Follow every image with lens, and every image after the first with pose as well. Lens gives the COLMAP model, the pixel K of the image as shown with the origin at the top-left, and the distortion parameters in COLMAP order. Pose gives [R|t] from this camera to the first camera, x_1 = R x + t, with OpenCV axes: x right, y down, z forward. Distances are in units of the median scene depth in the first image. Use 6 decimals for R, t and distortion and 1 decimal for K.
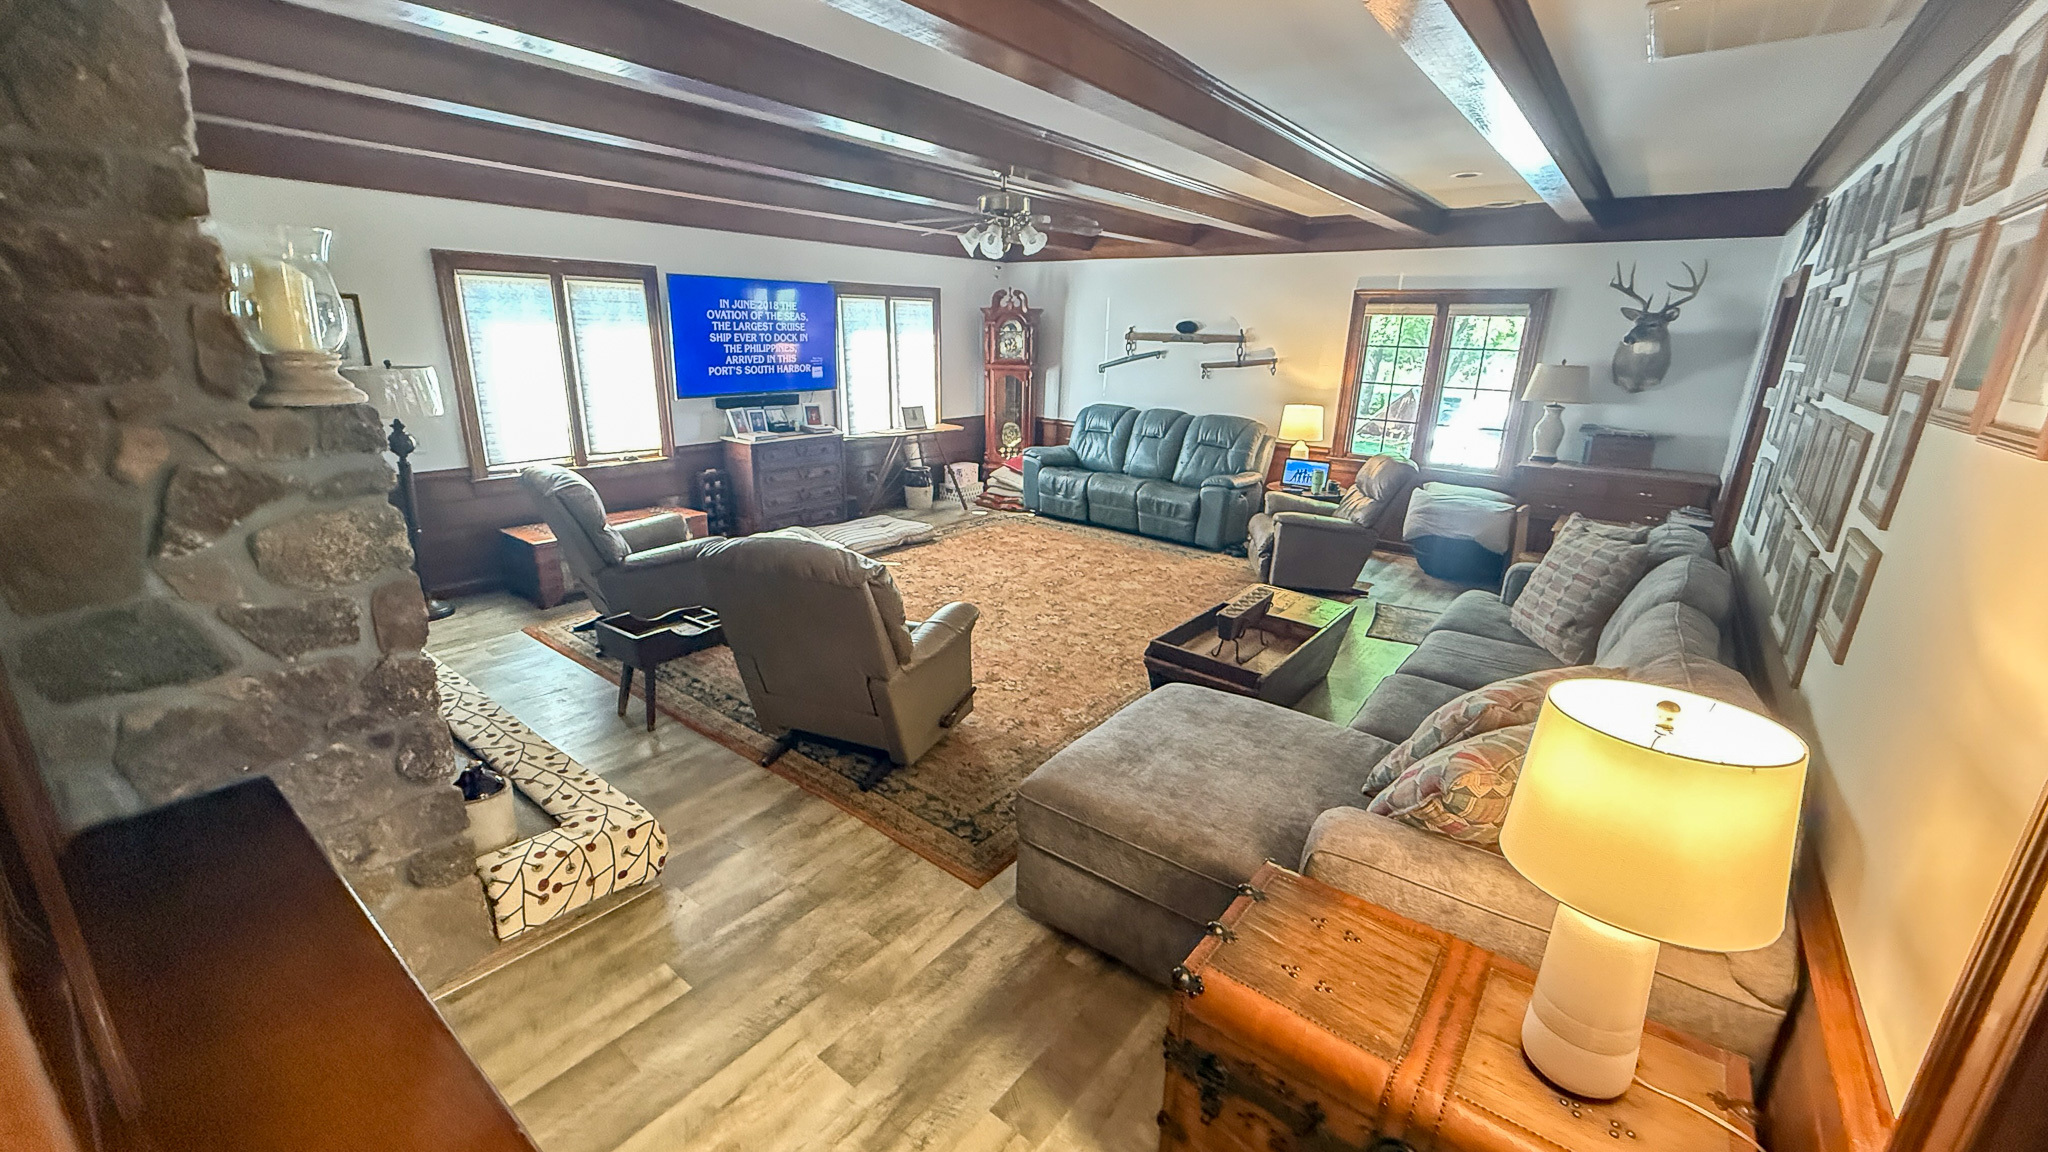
lens RADIAL K [[813.2, 0, 1015.5], [0, 813.2, 572.4], [0, 0, 1]] dist [0.002490, -0.000172]
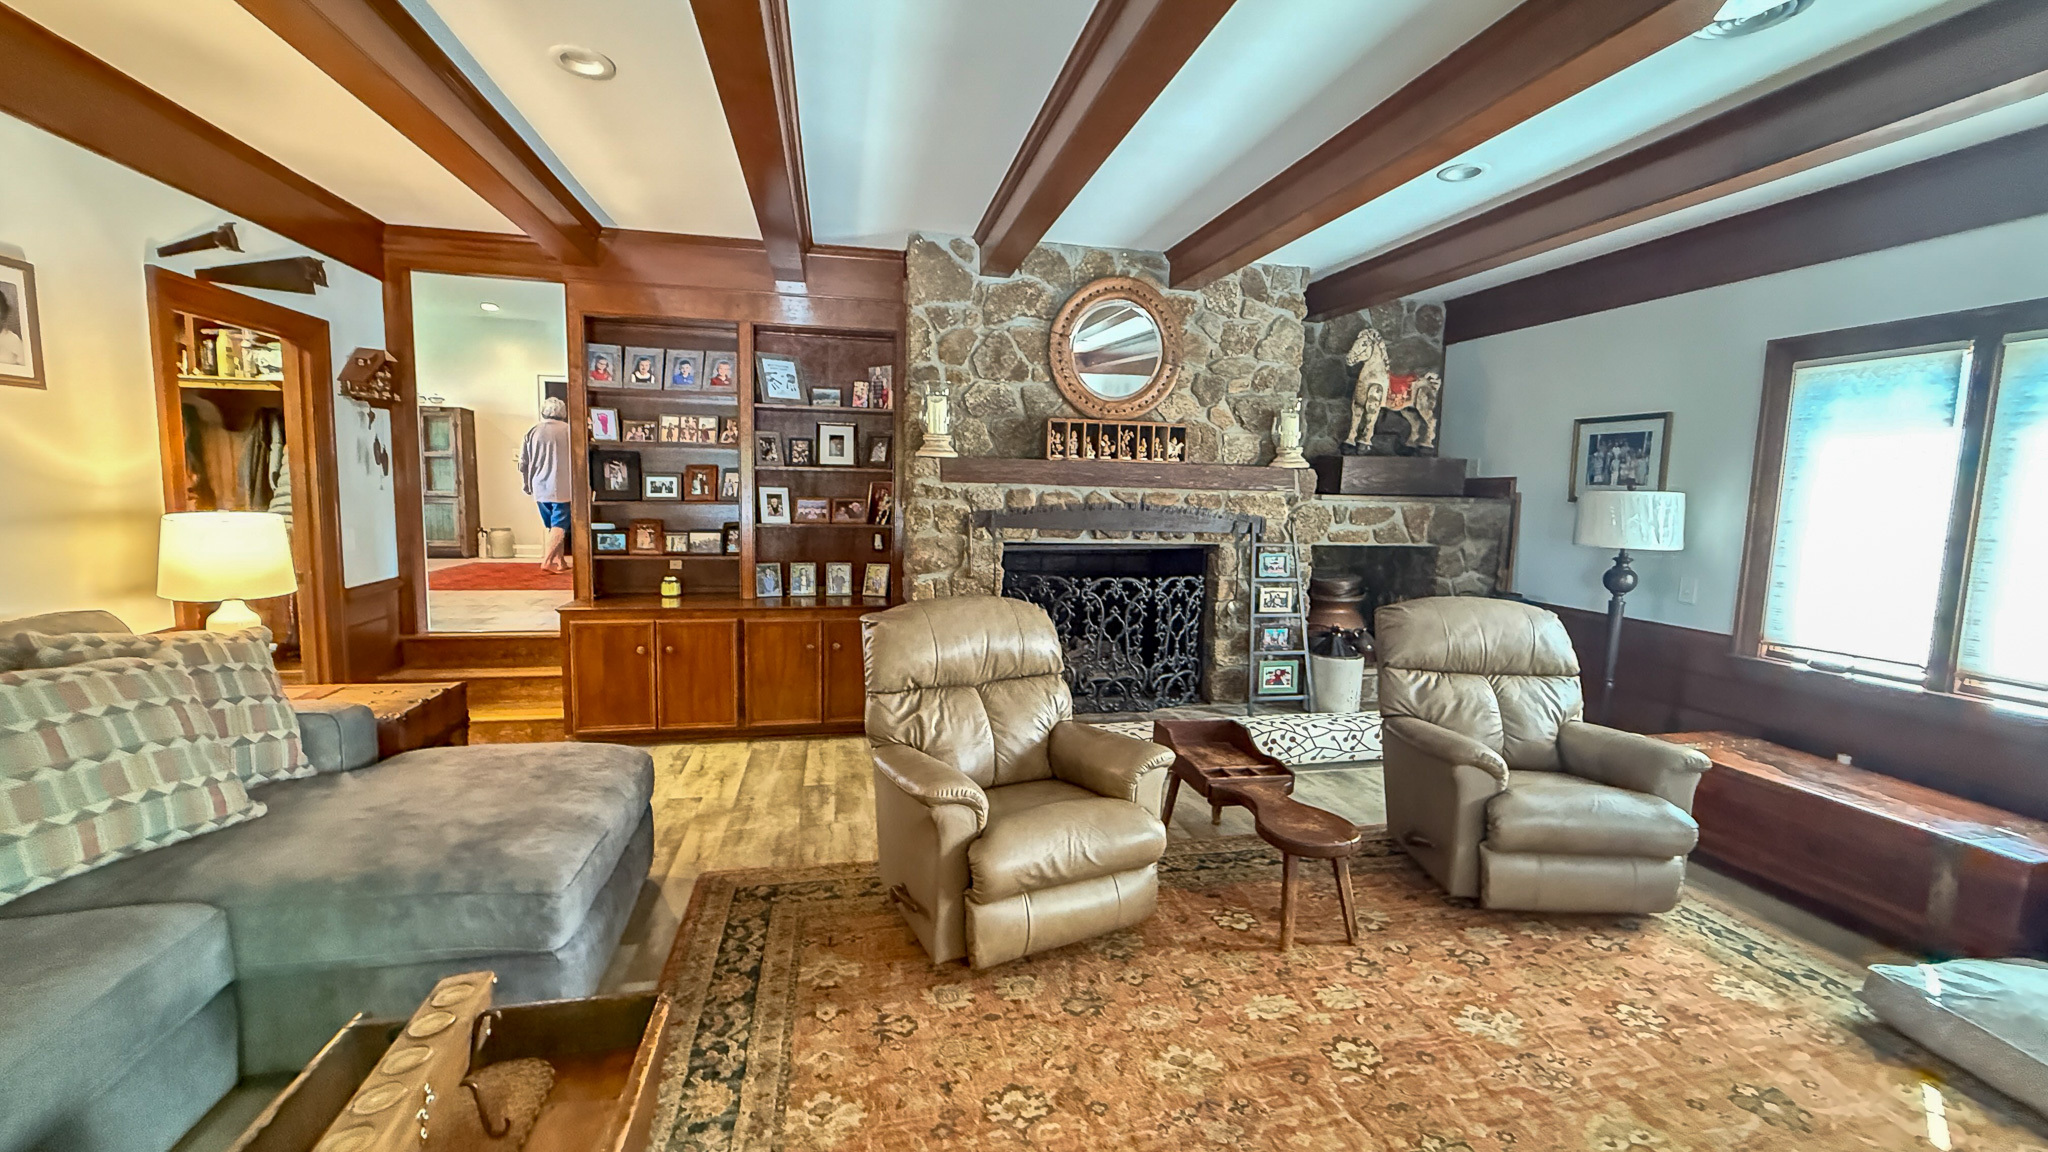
lens RADIAL K [[813.2, 0, 1007.1], [0, 813.2, 578.7], [0, 0, 1]] dist [0.002490, -0.000172]
pose [[-0.642438, 0.052539, -0.764535, 0.284886], [-0.250076, 0.928660, 0.273956, -0.222147], [0.724386, 0.367191, -0.583468, 0.984585]]
